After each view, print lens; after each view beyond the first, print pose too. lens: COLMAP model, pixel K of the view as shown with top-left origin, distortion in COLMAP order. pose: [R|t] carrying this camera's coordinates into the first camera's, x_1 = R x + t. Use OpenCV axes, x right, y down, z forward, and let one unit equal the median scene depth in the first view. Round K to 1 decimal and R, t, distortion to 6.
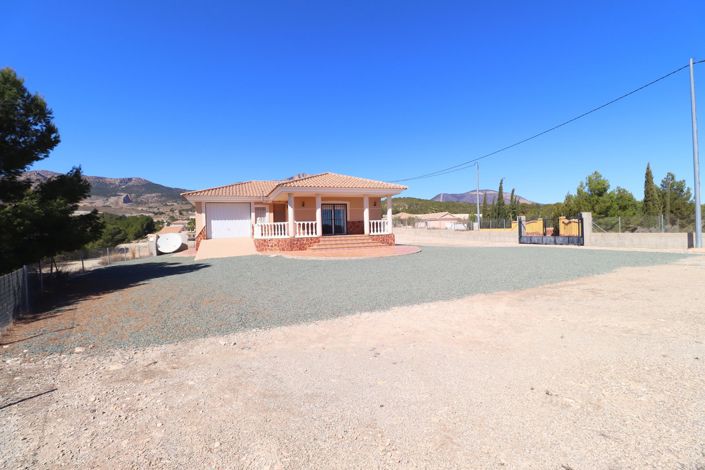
lens RADIAL K [[328.1, 0, 354.8], [0, 328.1, 232.9], [0, 0, 1]] dist [-0.015816, -0.001942]
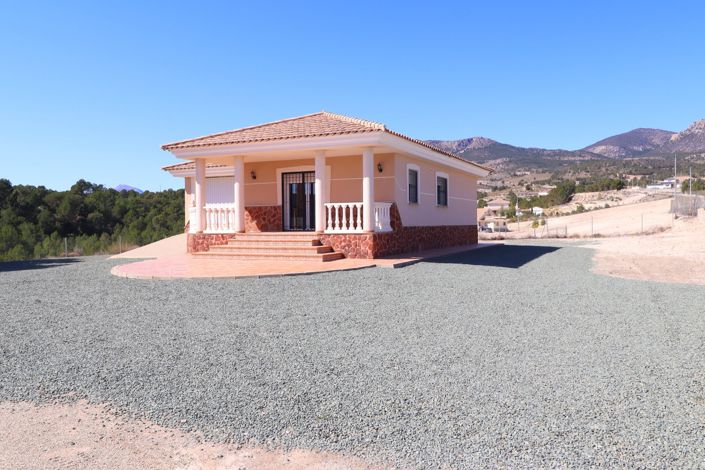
lens RADIAL K [[555.3, 0, 352.5], [0, 555.3, 235.0], [0, 0, 1]] dist [0.007584, 0.003992]
pose [[0.687332, 0.037610, -0.725369, 0.662256], [-0.017765, 0.999230, 0.034976, -0.020499], [0.726126, -0.011154, 0.687471, 0.454417]]
